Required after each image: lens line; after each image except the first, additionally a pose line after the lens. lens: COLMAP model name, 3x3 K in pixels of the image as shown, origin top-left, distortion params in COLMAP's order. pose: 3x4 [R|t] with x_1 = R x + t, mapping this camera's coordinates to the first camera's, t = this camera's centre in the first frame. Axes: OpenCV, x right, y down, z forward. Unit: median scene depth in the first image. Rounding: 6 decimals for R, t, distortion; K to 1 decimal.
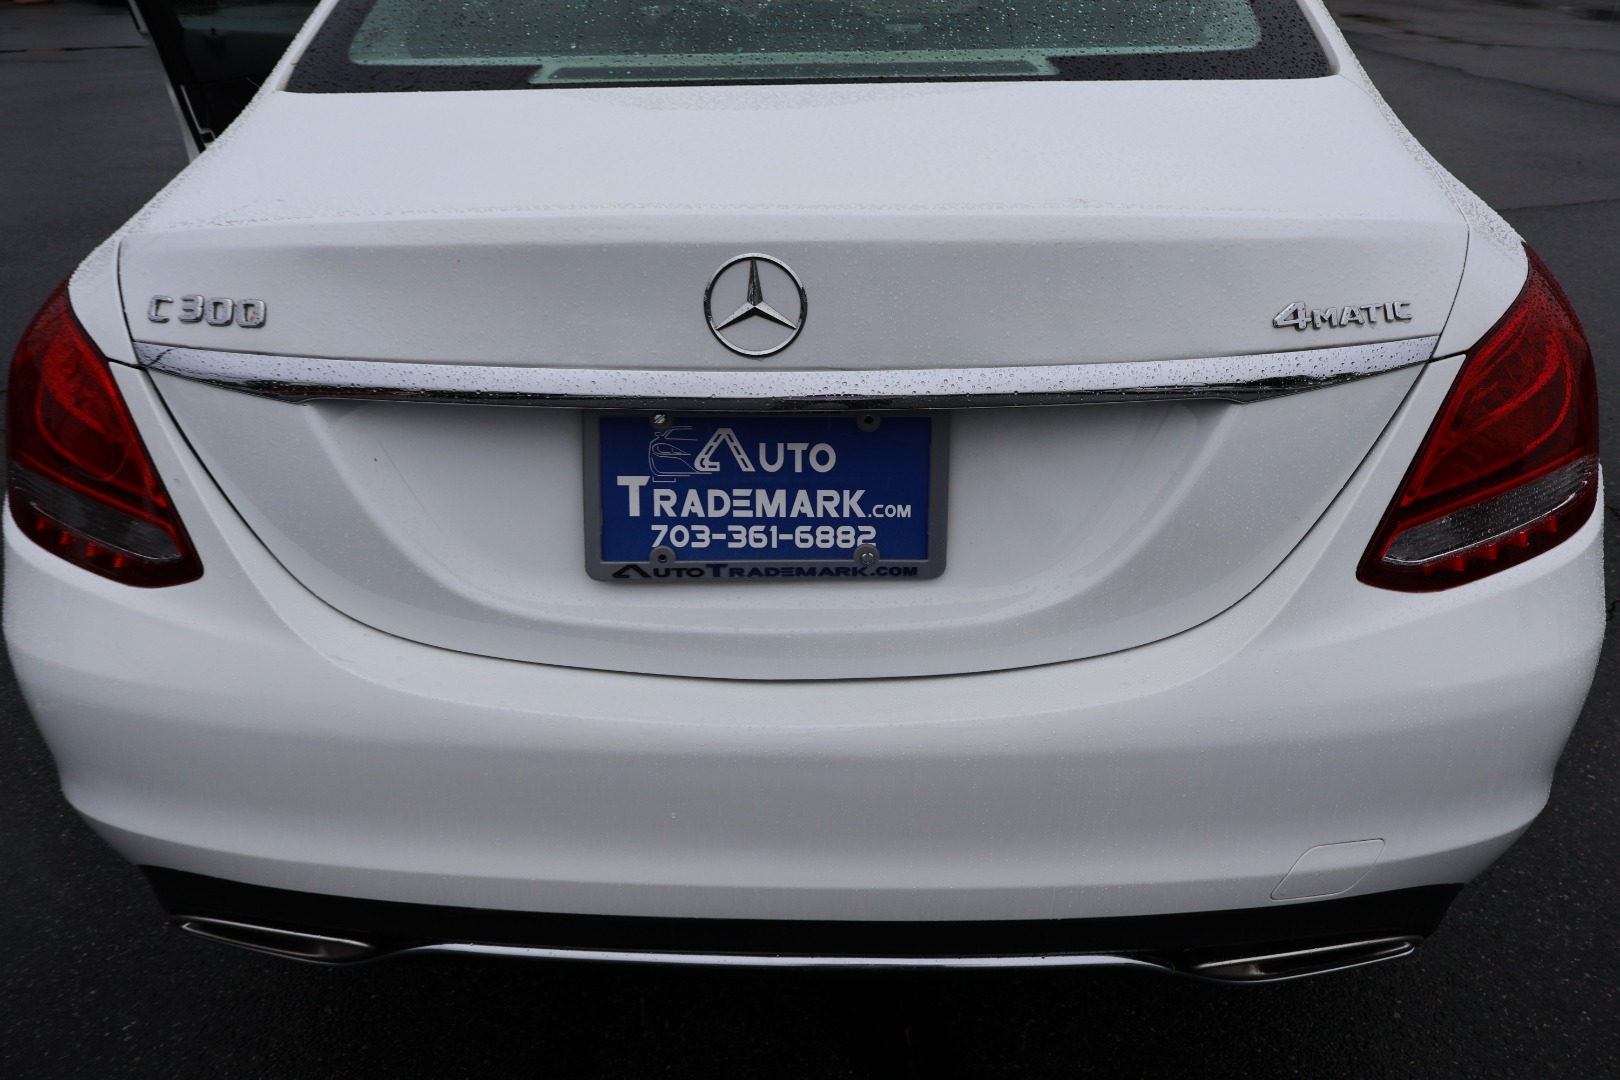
lens RADIAL K [[1356.8, 0, 807.6], [0, 1356.8, 540.3], [0, 0, 1]] dist [-0.002912, 0.006192]
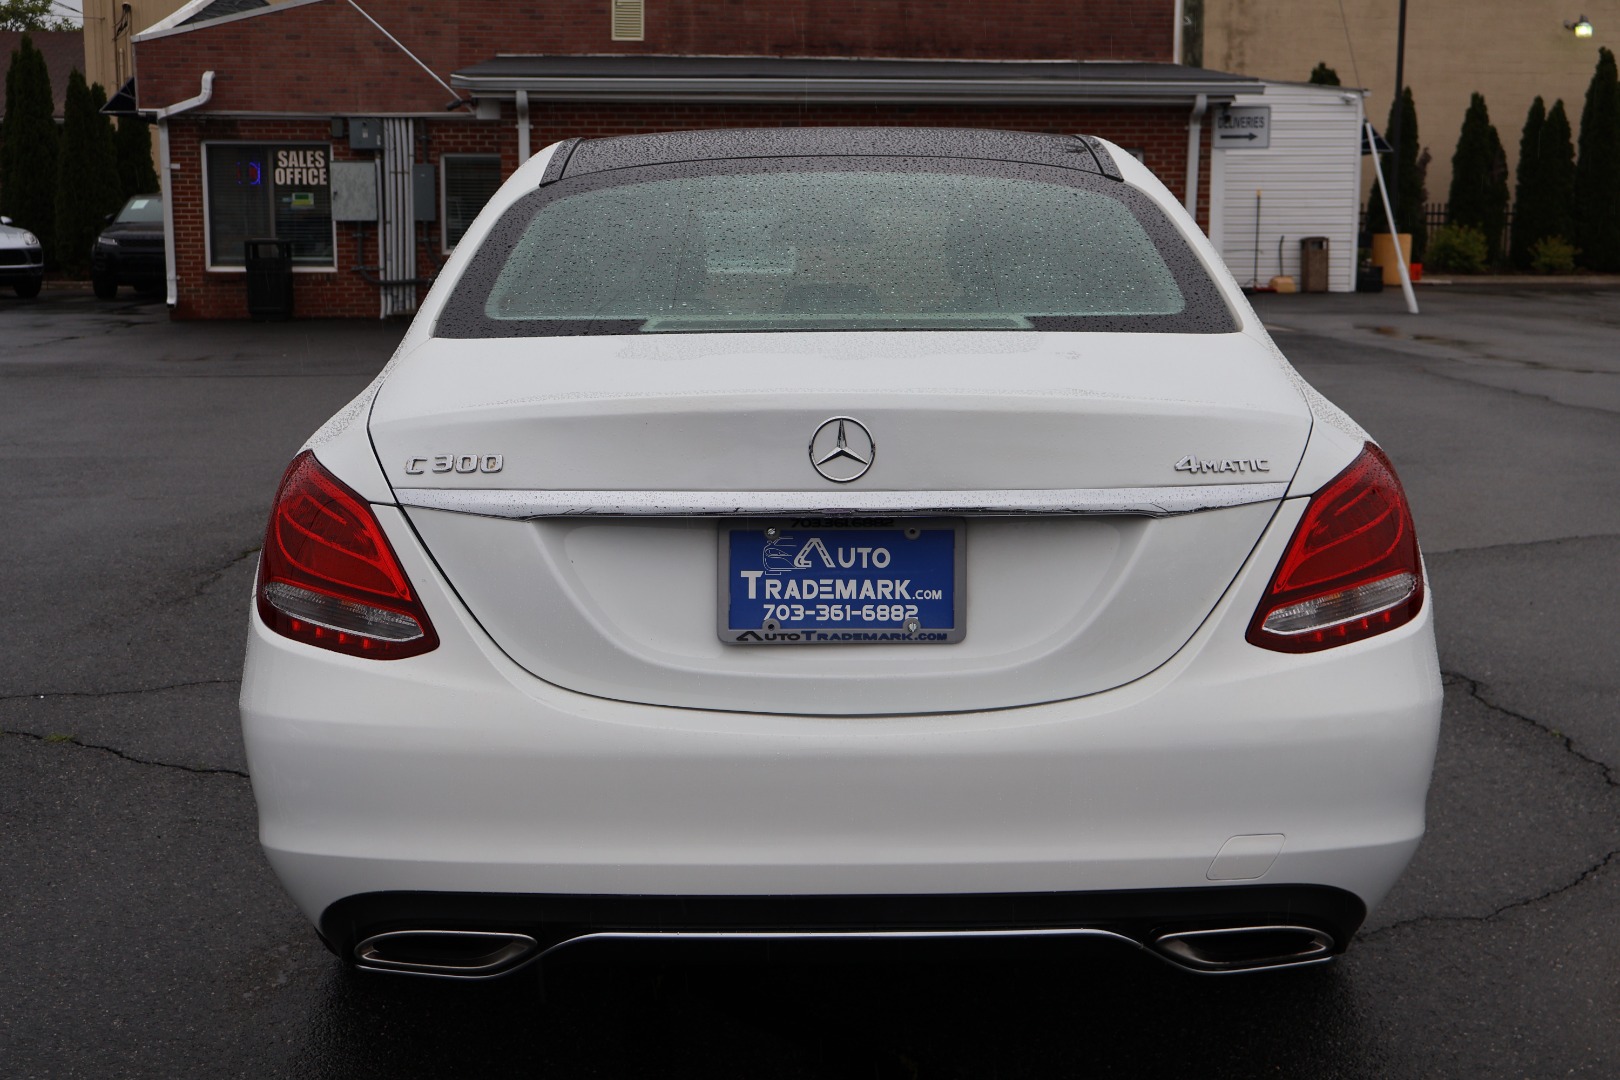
lens RADIAL K [[2028.0, 0, 808.5], [0, 2028.0, 533.6], [0, 0, 1]] dist [0.005429, 0.000000]
pose [[0.998739, 0.004749, 0.049980, -0.176200], [0.008956, 0.962699, -0.270428, 0.503264], [-0.049400, 0.270534, 0.961442, -1.109828]]
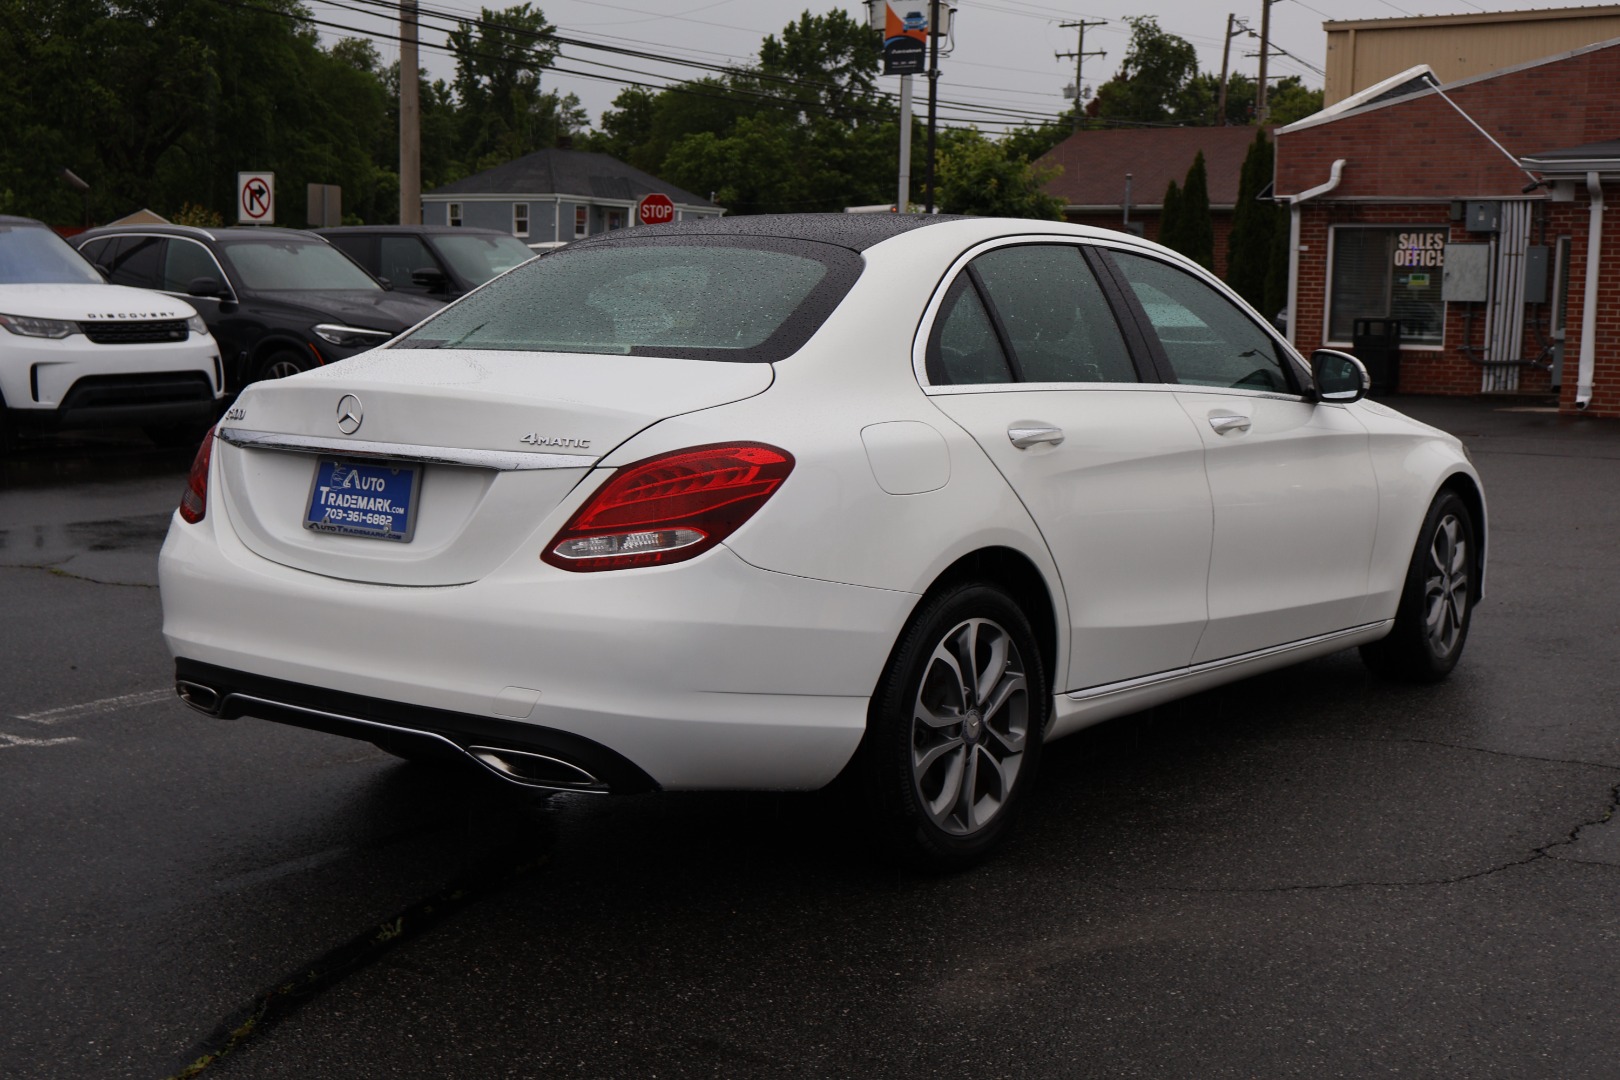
lens RADIAL K [[2028.0, 0, 798.0], [0, 2028.0, 546.0], [0, 0, 1]] dist [0.005429, 0.000000]
pose [[0.818414, 0.098620, -0.566102, 2.566642], [-0.263278, 0.940030, -0.216859, 0.601604], [0.510767, 0.326523, 0.795299, -1.369442]]
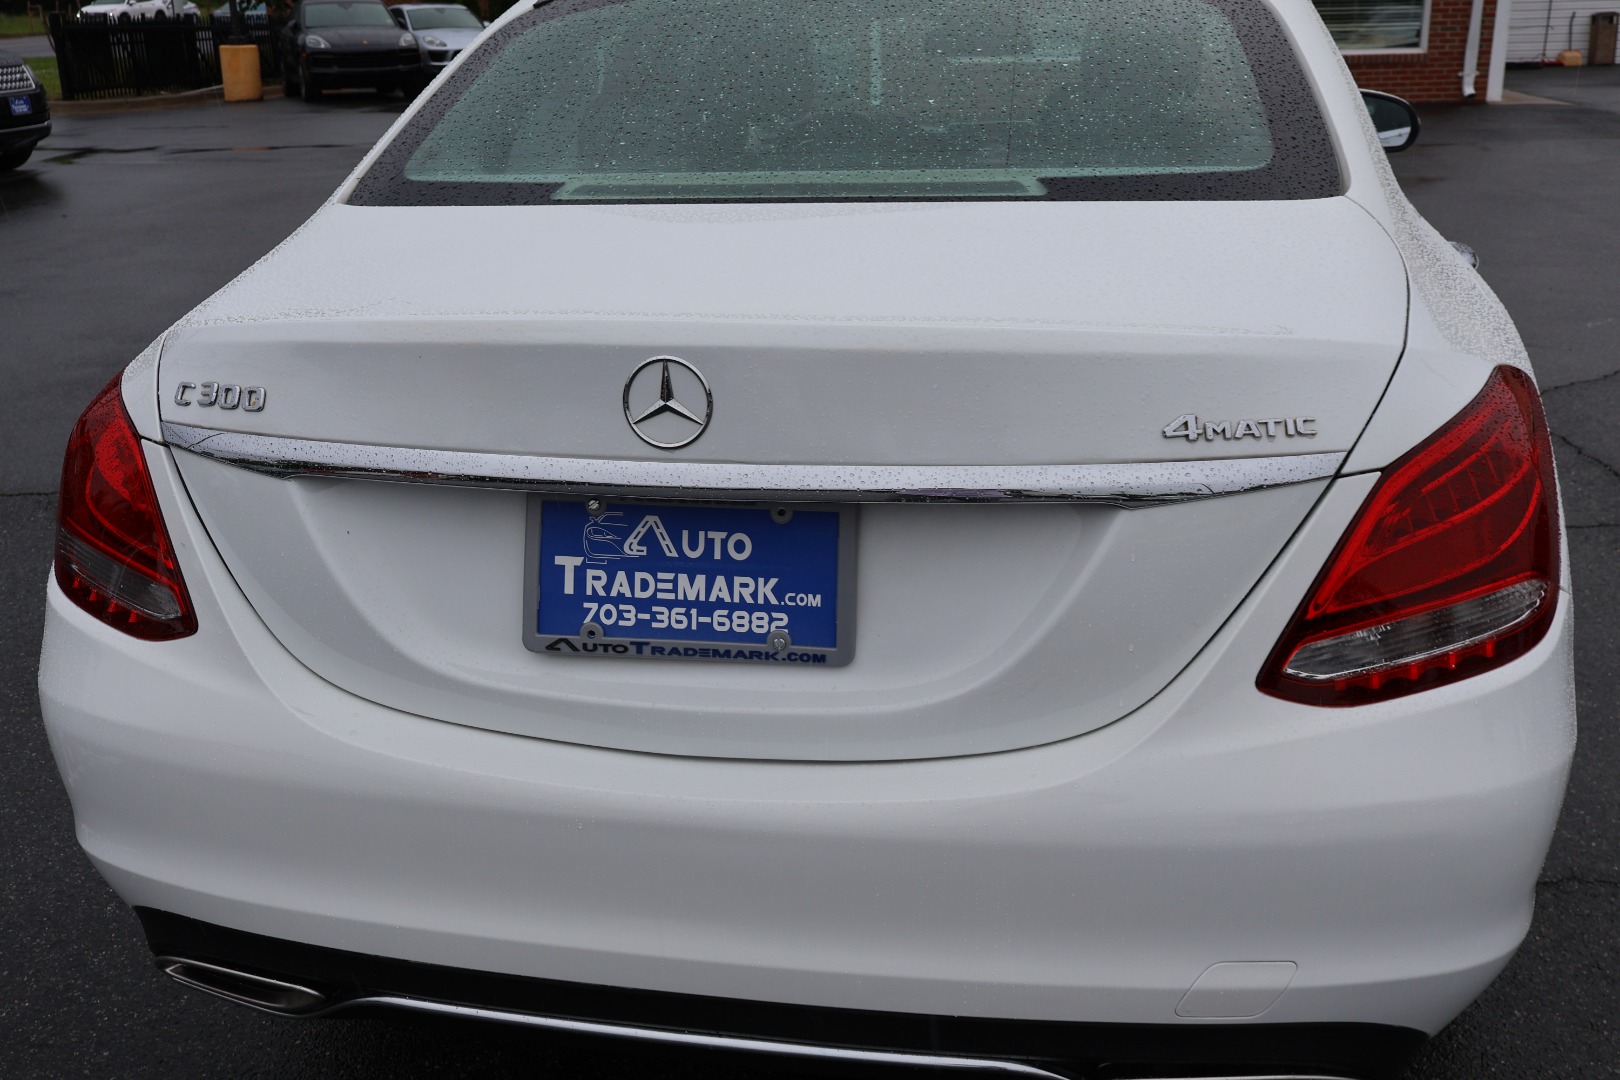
lens RADIAL K [[1574.0, 0, 803.7], [0, 1574.0, 540.0], [0, 0, 1]] dist [0.015059, 0.000000]
pose [[0.986758, 0.040669, -0.157020, 0.252116], [-0.056599, 0.993541, -0.098349, 0.052484], [0.152006, 0.105933, 0.982686, -0.207704]]
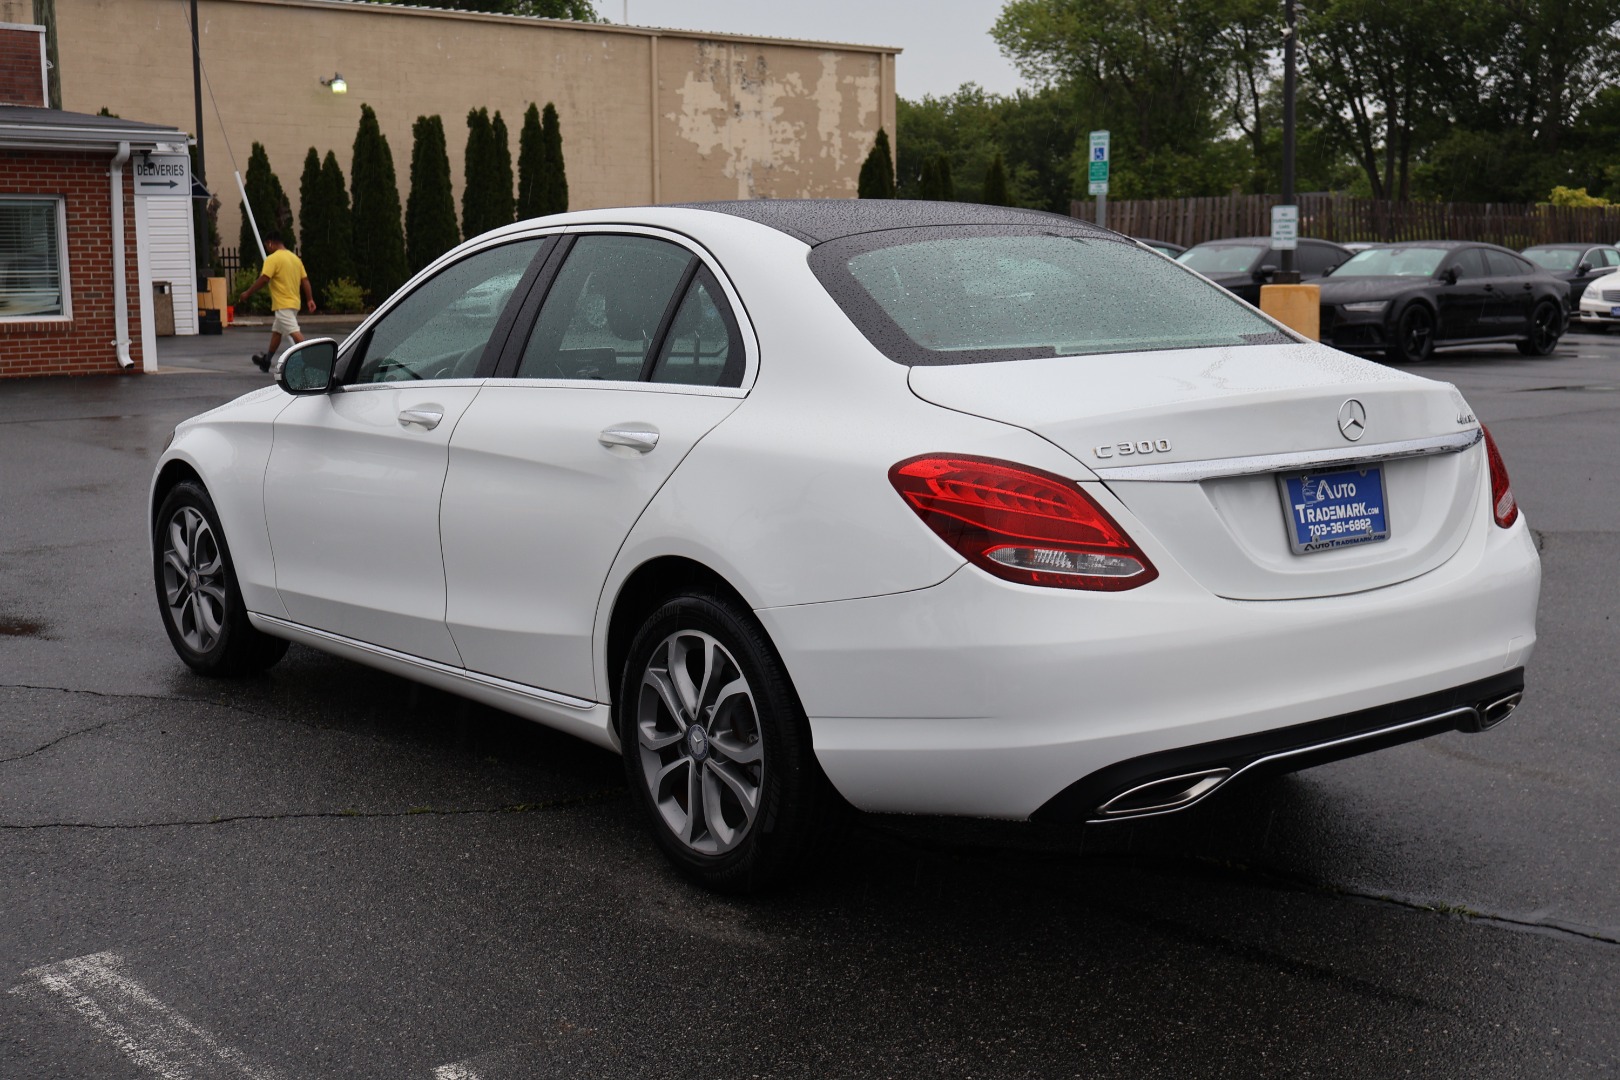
lens RADIAL K [[2028.0, 0, 813.2], [0, 2028.0, 543.6], [0, 0, 1]] dist [0.005429, 0.000000]
pose [[0.762519, -0.085057, 0.641350, -2.841833], [0.267355, 0.944143, -0.192651, 0.434539], [-0.589140, 0.318368, 0.742668, -0.960036]]
